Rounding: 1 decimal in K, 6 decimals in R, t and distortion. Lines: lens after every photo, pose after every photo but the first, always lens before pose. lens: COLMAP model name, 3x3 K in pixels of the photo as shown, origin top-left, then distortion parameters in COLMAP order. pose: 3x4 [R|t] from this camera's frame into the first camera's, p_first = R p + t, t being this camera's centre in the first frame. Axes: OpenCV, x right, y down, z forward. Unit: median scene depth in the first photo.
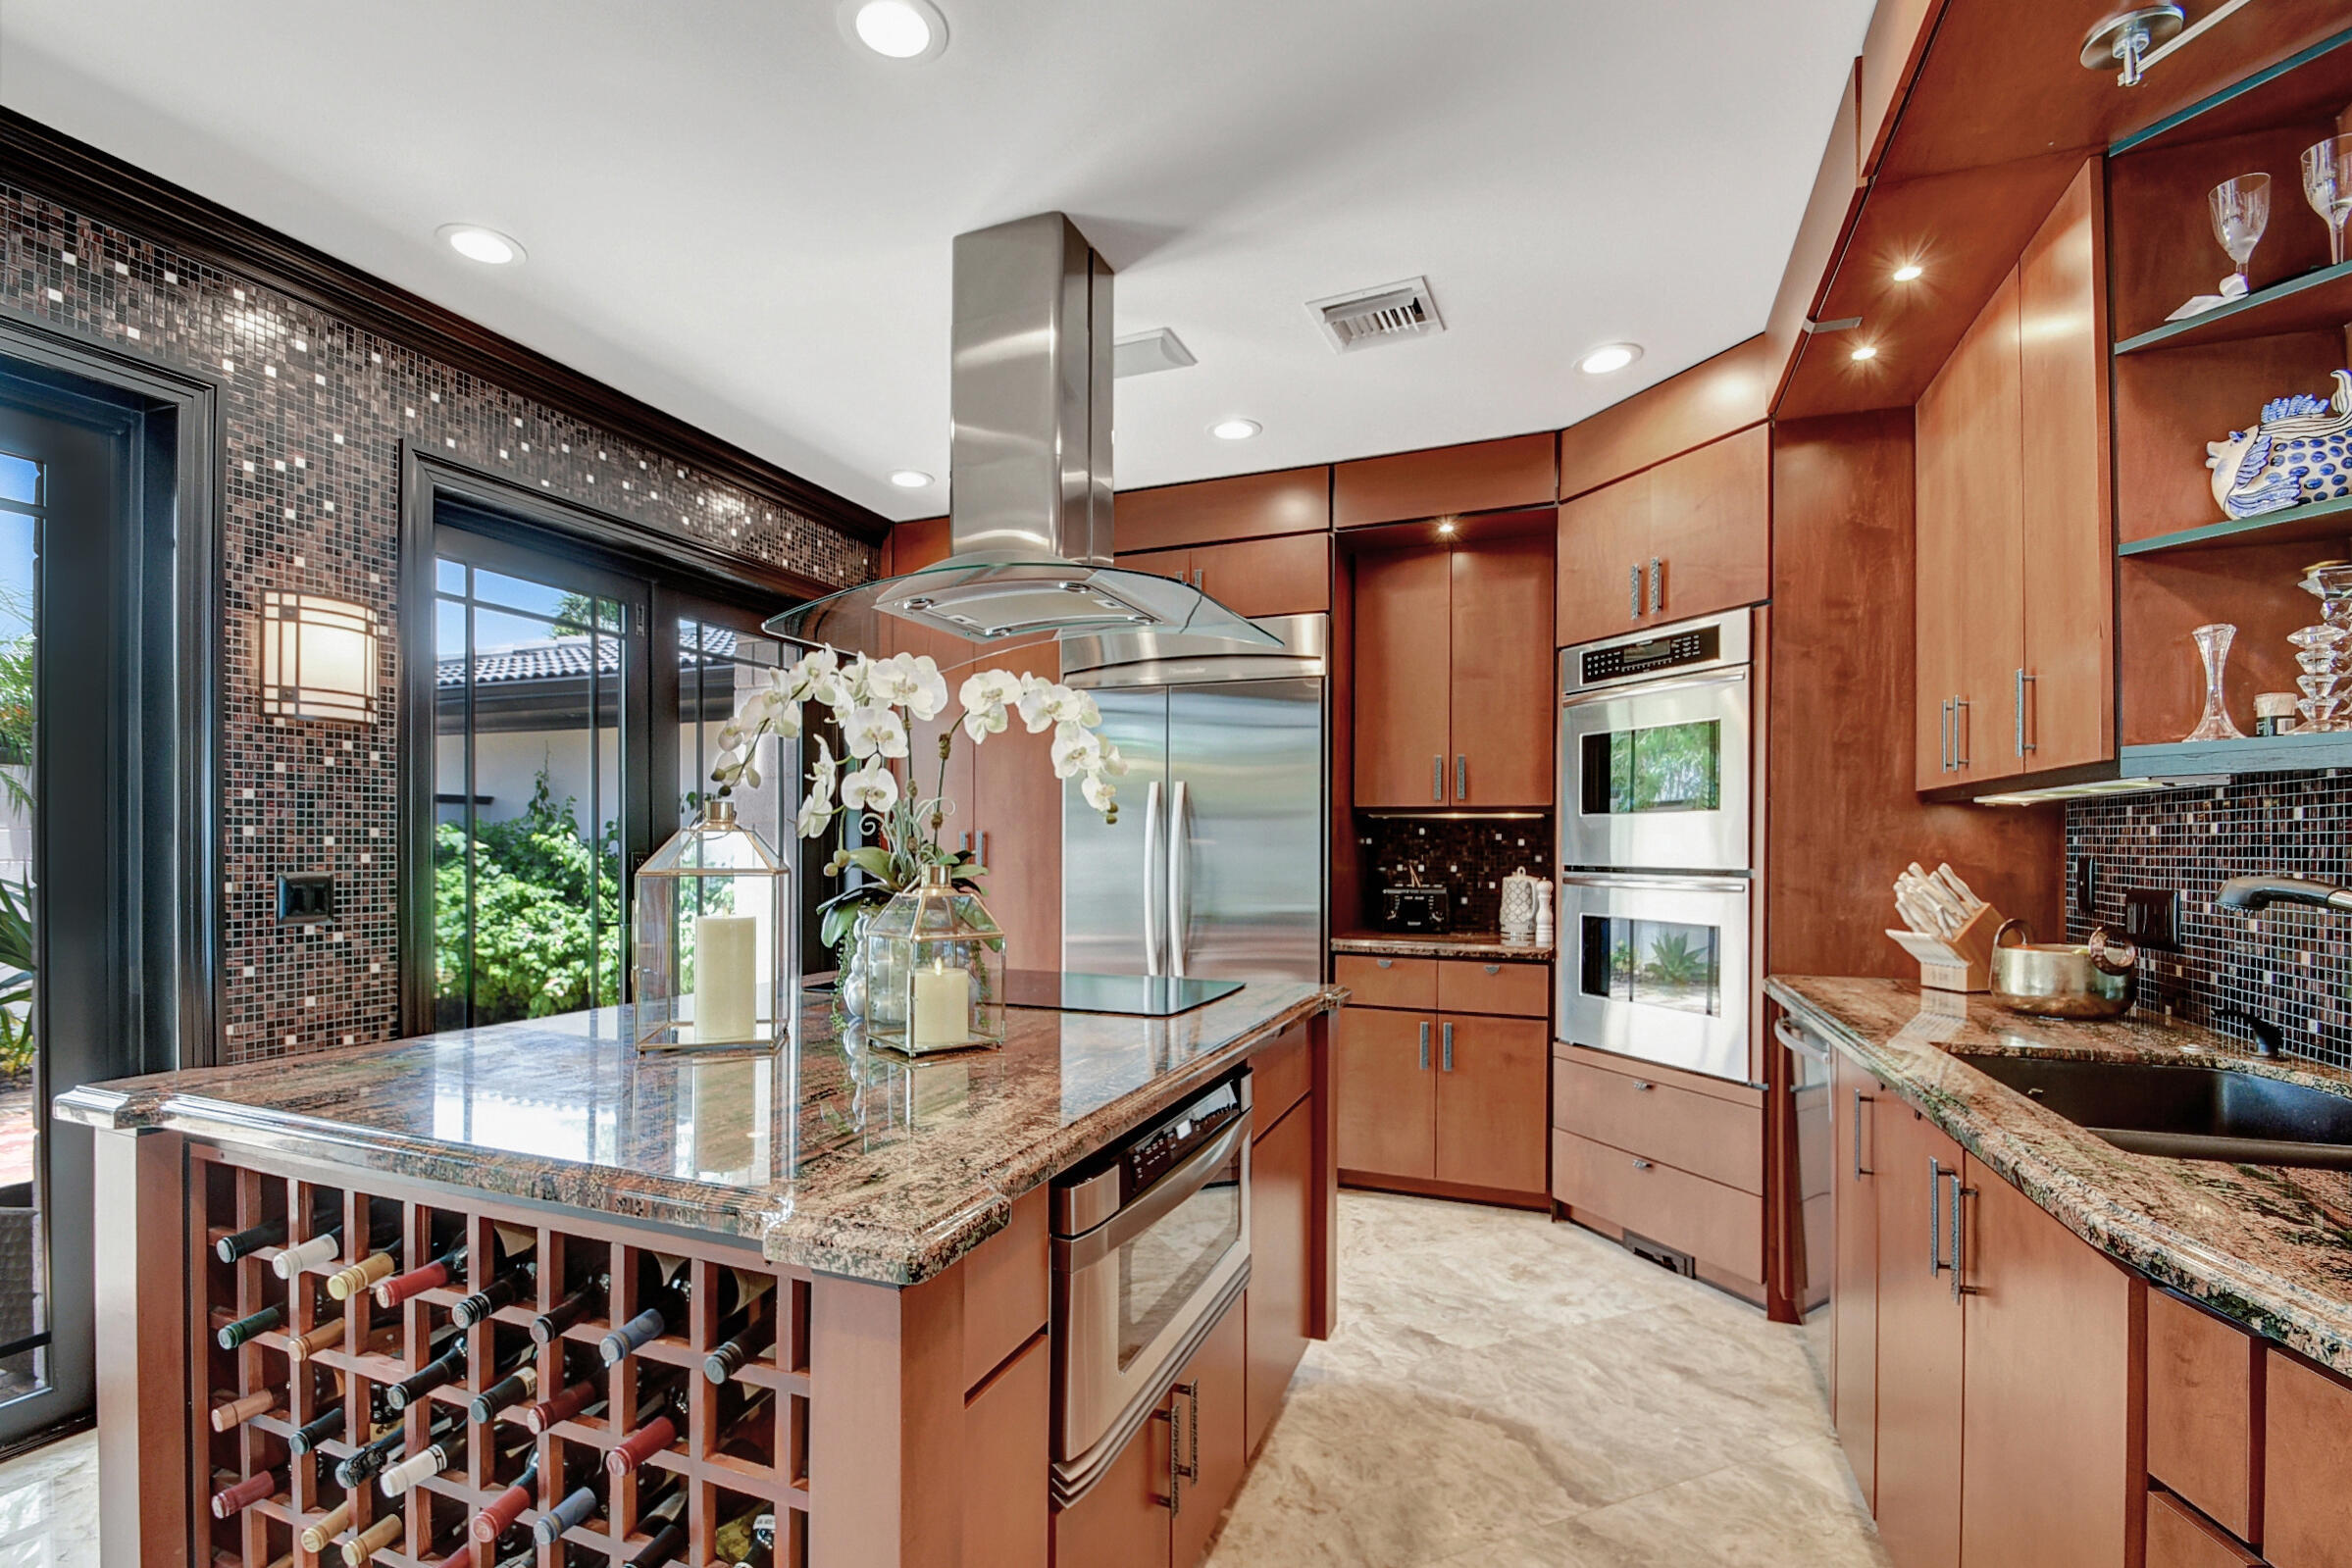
lens RADIAL K [[1054.8, 0, 1146.9], [0, 1054.8, 843.2], [0, 0, 1]] dist [-0.005907, -0.003230]
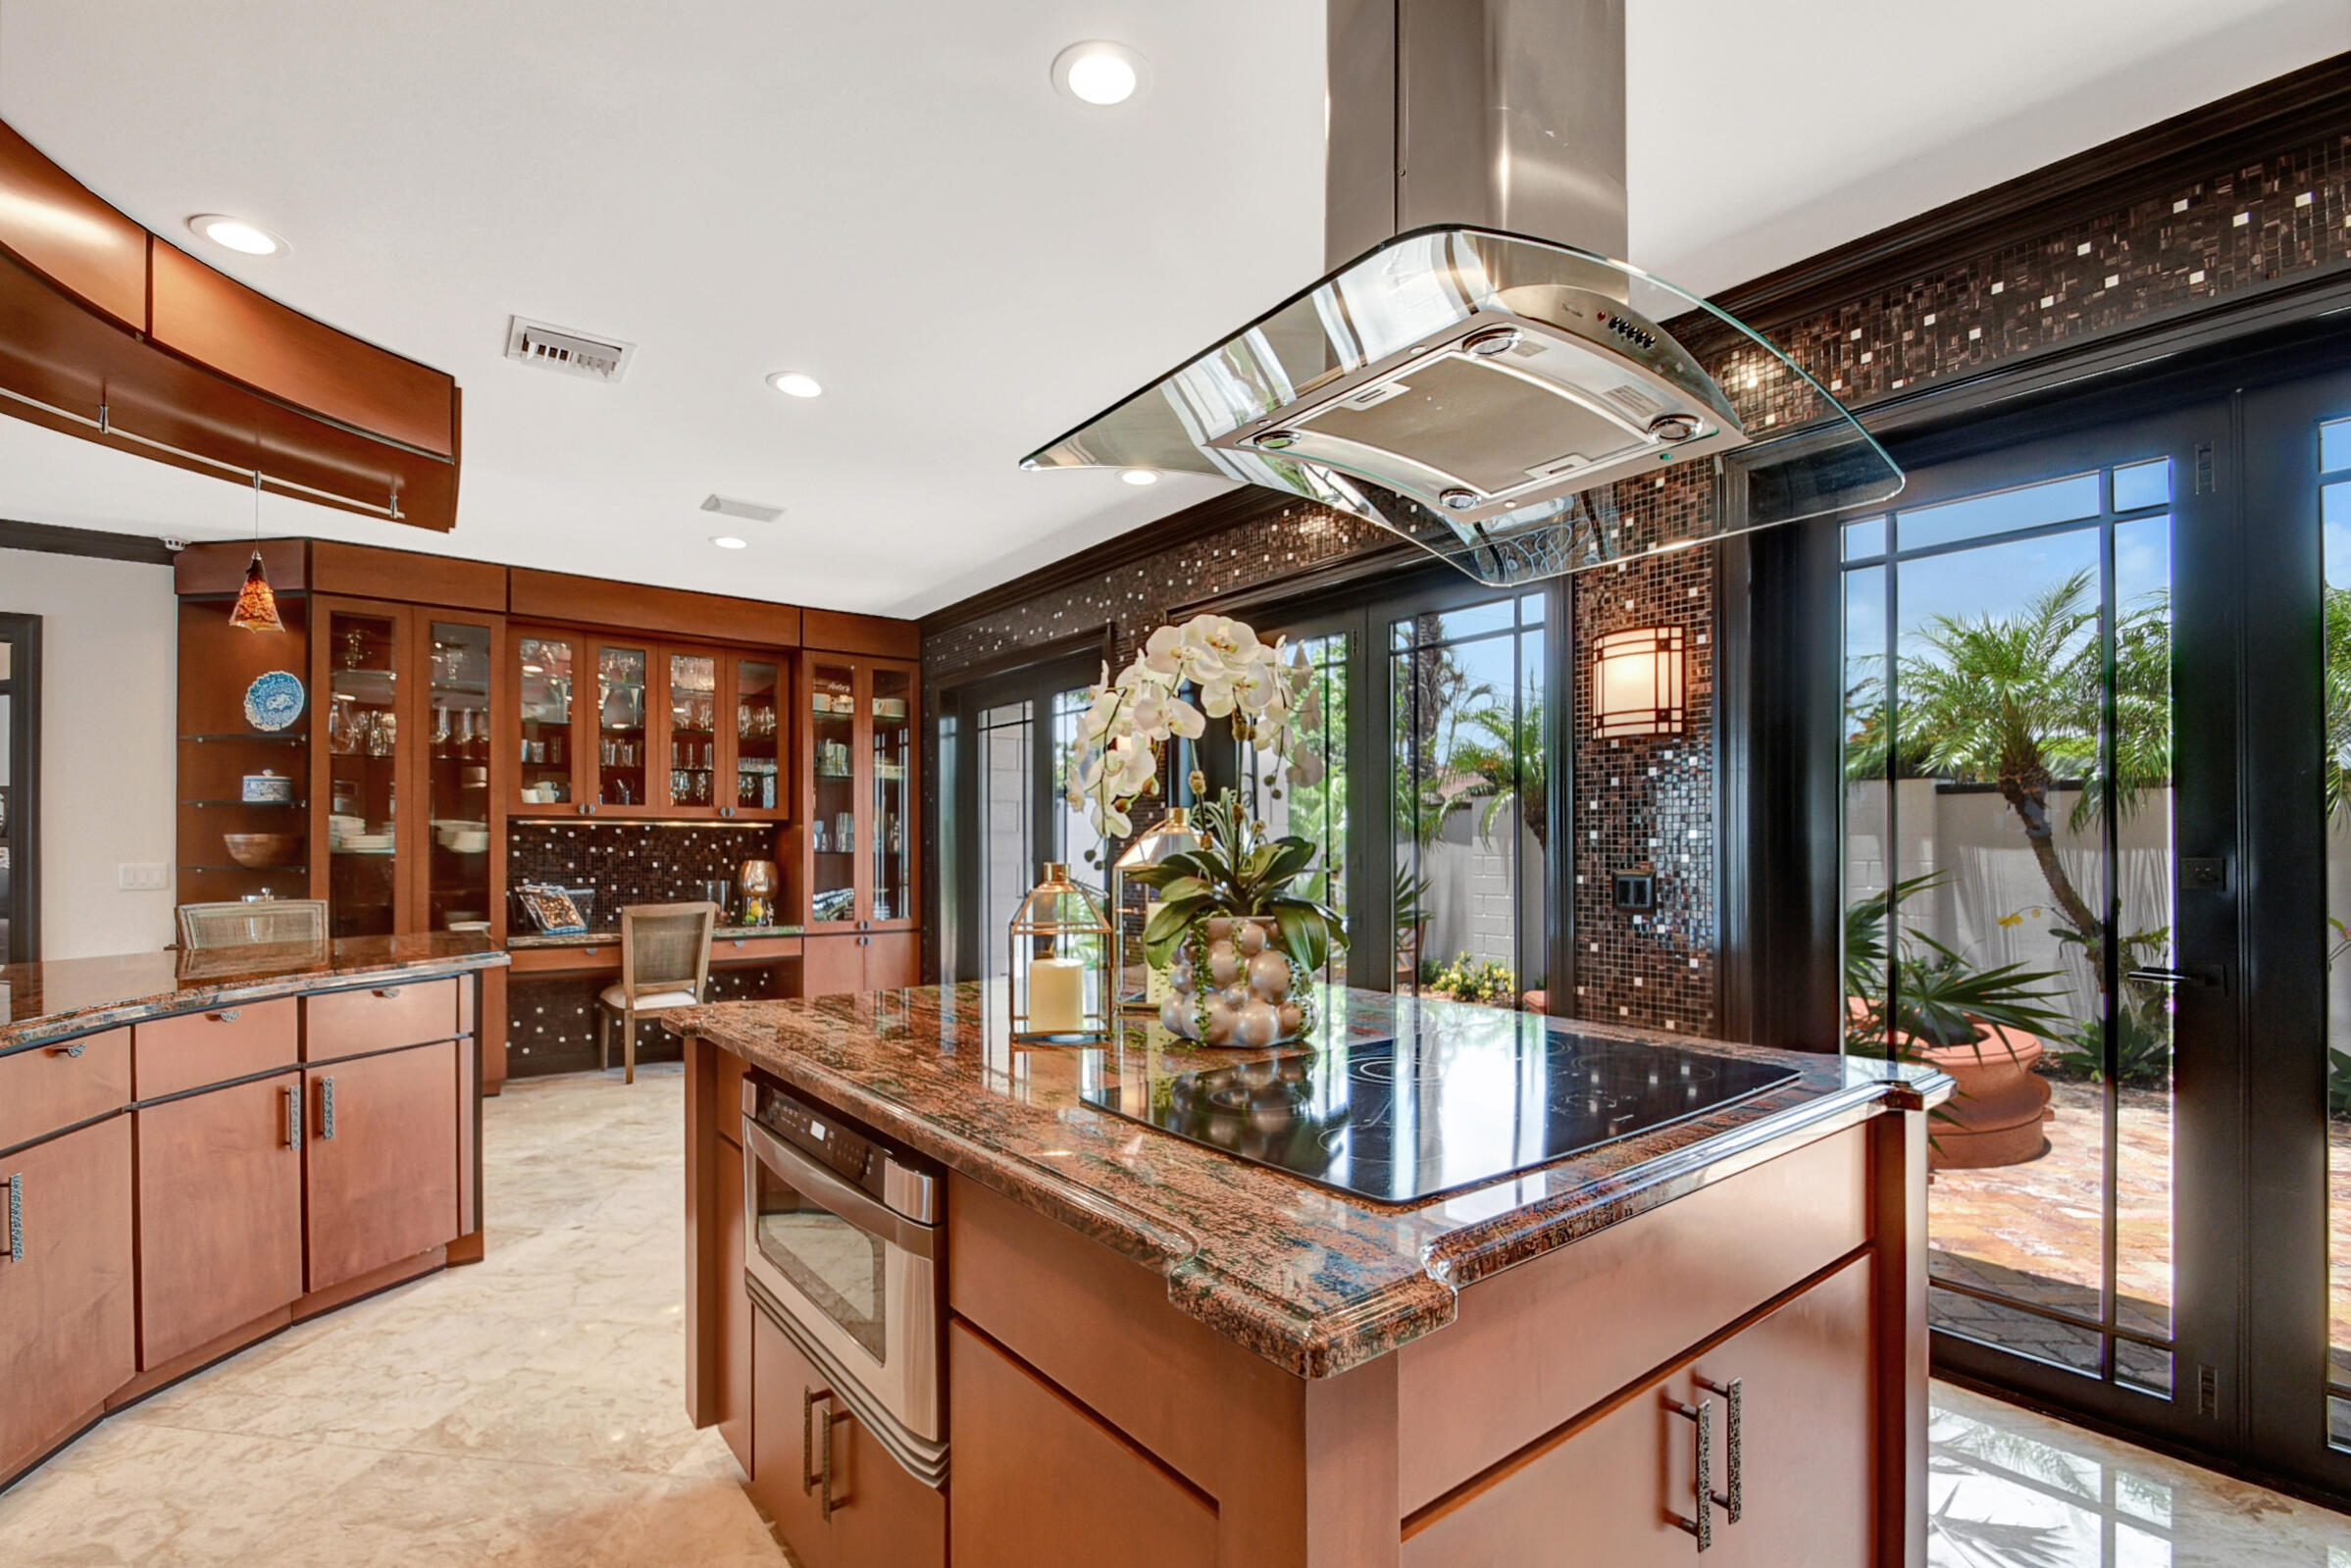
lens RADIAL K [[1054.4, 0, 1169.5], [0, 1054.4, 860.4], [0, 0, 1]] dist [-0.005907, -0.003230]
pose [[-0.493258, 0.010656, -0.869818, 0.461012], [0.003293, 0.999941, 0.010383, 0.003561], [0.869877, 0.002257, -0.493264, 1.114543]]
